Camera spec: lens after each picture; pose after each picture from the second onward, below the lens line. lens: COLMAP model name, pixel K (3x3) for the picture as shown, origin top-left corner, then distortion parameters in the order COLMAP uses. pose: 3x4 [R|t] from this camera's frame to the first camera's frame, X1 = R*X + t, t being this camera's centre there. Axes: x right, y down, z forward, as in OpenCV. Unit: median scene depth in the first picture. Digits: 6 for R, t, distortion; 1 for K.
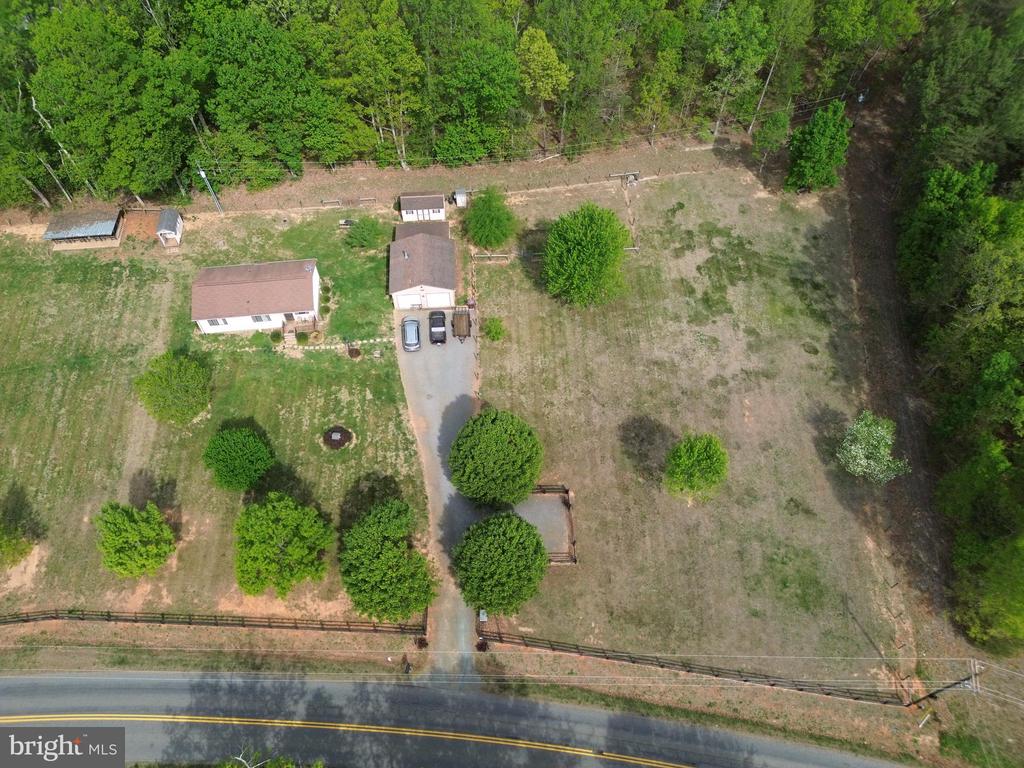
lens RADIAL K [[706.9, 0, 511.9], [0, 706.9, 388.8], [0, 0, 1]] dist [0.052189, -0.059648]
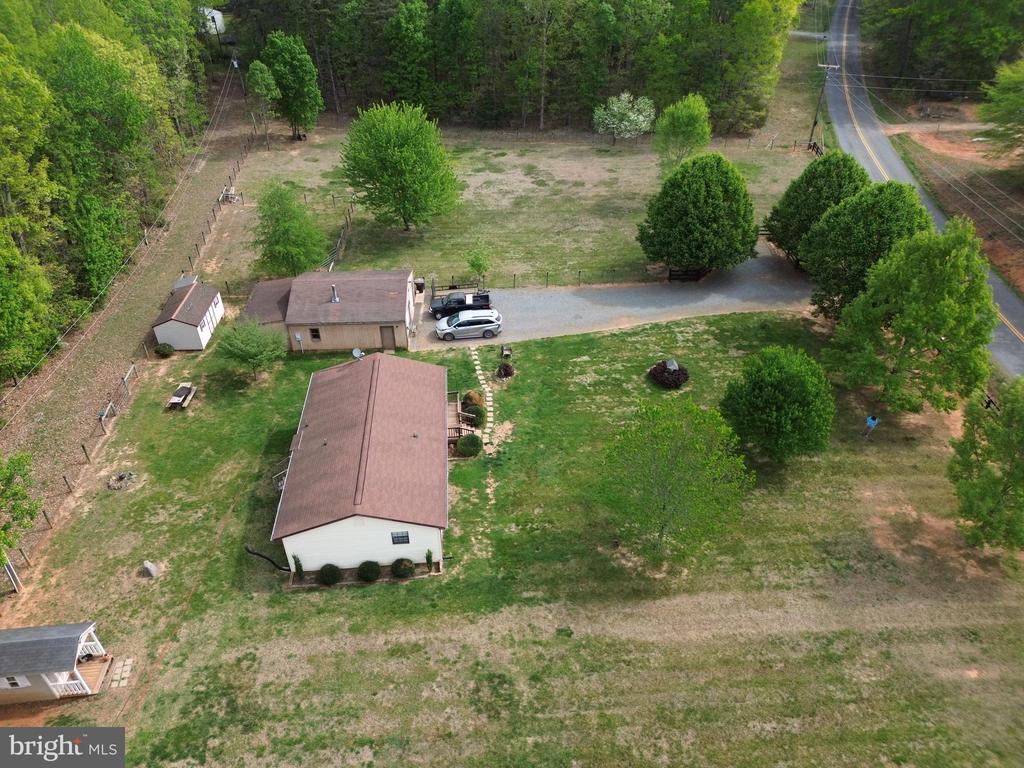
lens RADIAL K [[706.9, 0, 511.9], [0, 706.9, 388.8], [0, 0, 1]] dist [0.052189, -0.059648]
pose [[0.043131, -0.607409, 0.793217, -0.719036], [0.827575, 0.466510, 0.312233, -0.229858], [-0.559696, 0.642979, 0.522798, 0.689204]]
